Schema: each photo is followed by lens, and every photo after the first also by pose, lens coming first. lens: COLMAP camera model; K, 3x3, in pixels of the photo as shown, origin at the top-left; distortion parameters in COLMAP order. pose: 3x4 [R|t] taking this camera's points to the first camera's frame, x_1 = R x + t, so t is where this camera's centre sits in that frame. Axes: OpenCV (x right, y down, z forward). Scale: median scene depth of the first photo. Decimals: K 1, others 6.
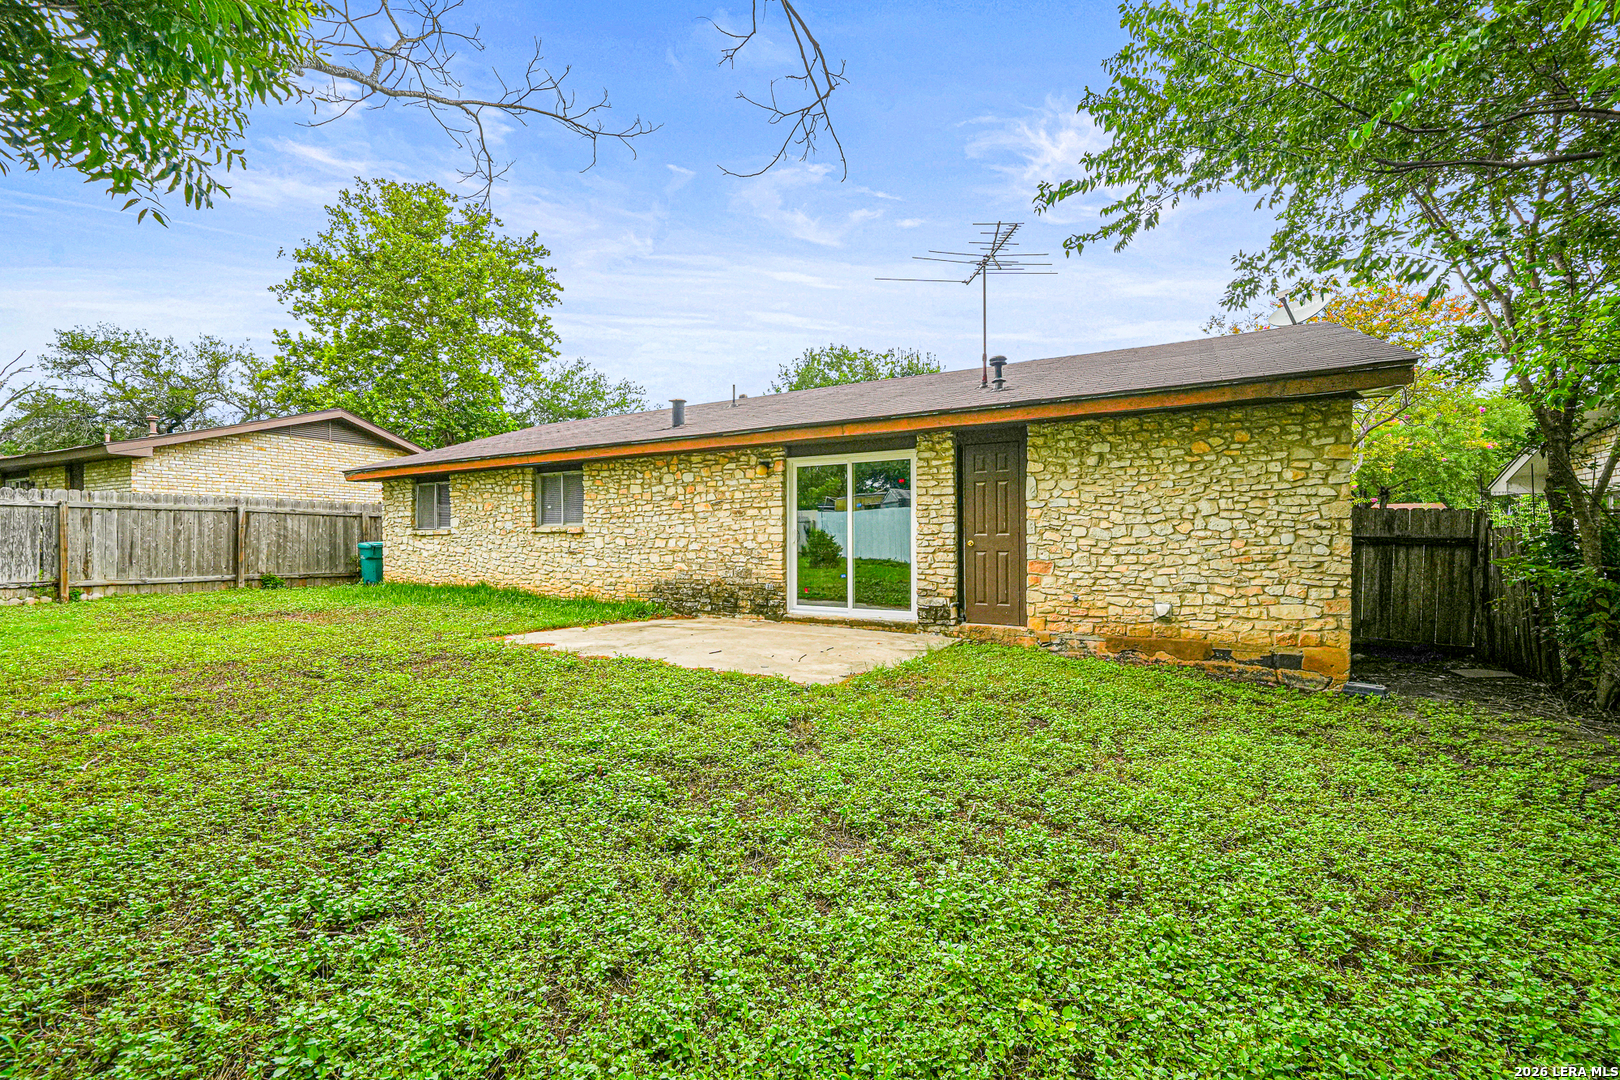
lens RADIAL K [[680.4, 0, 814.0], [0, 680.4, 531.6], [0, 0, 1]] dist [0.000741, 0.001283]
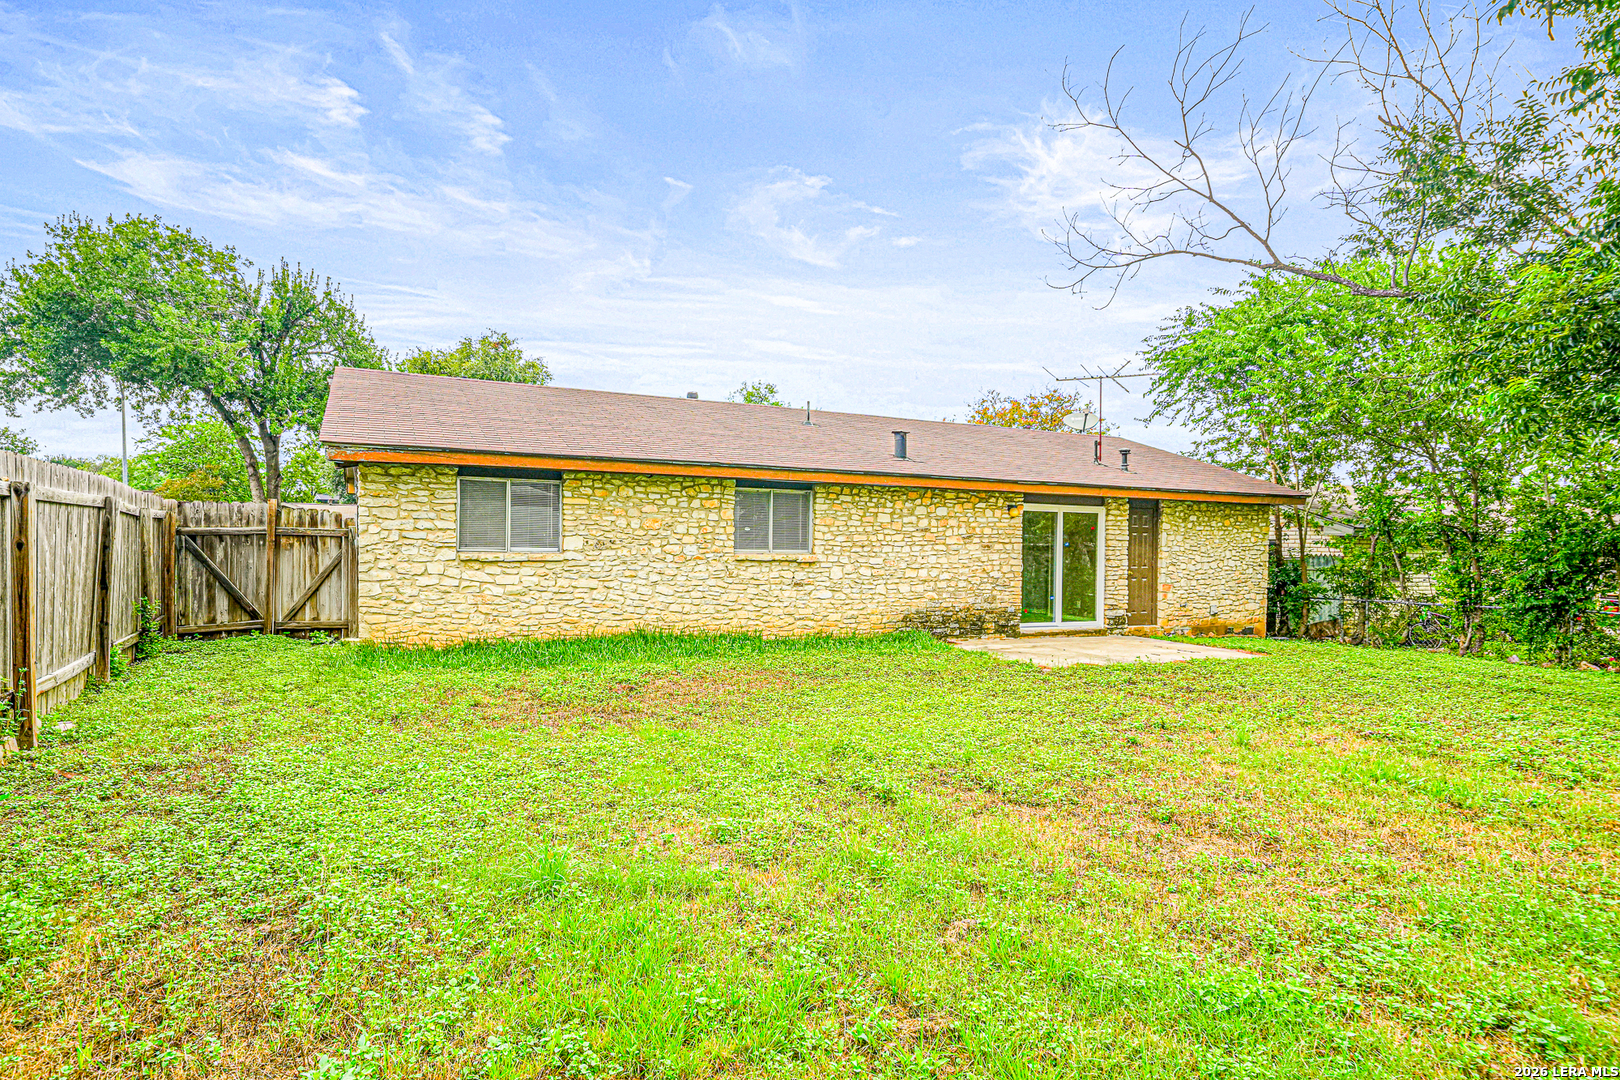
lens RADIAL K [[869.7, 0, 818.6], [0, 869.7, 542.6], [0, 0, 1]] dist [0.014001, -0.000108]
pose [[0.555690, 0.017835, 0.831198, -1.501402], [-0.022967, 0.999718, -0.006097, -0.019379], [-0.831072, -0.015703, 0.555943, 0.424009]]
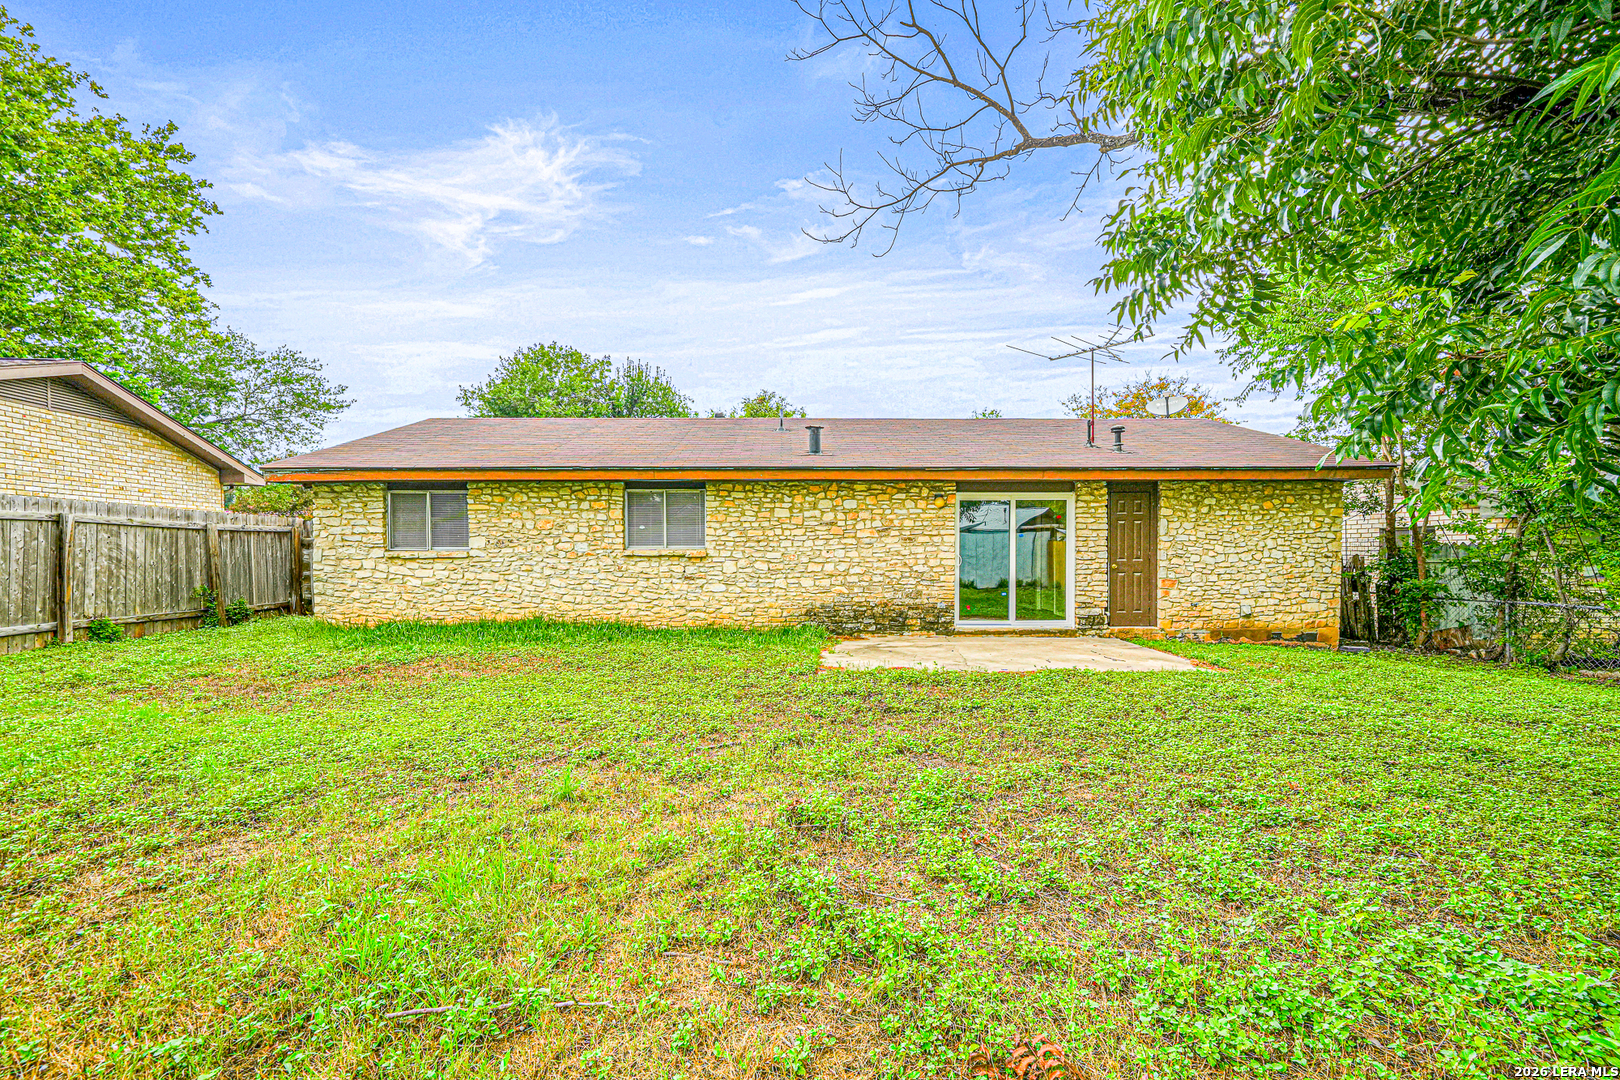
lens RADIAL K [[680.4, 0, 822.4], [0, 680.4, 554.2], [0, 0, 1]] dist [0.000741, 0.001283]
pose [[0.854775, -0.000468, 0.518998, -0.804577], [-0.006539, 0.999910, 0.011673, -0.015886], [-0.518957, -0.013372, 0.854696, 0.136754]]
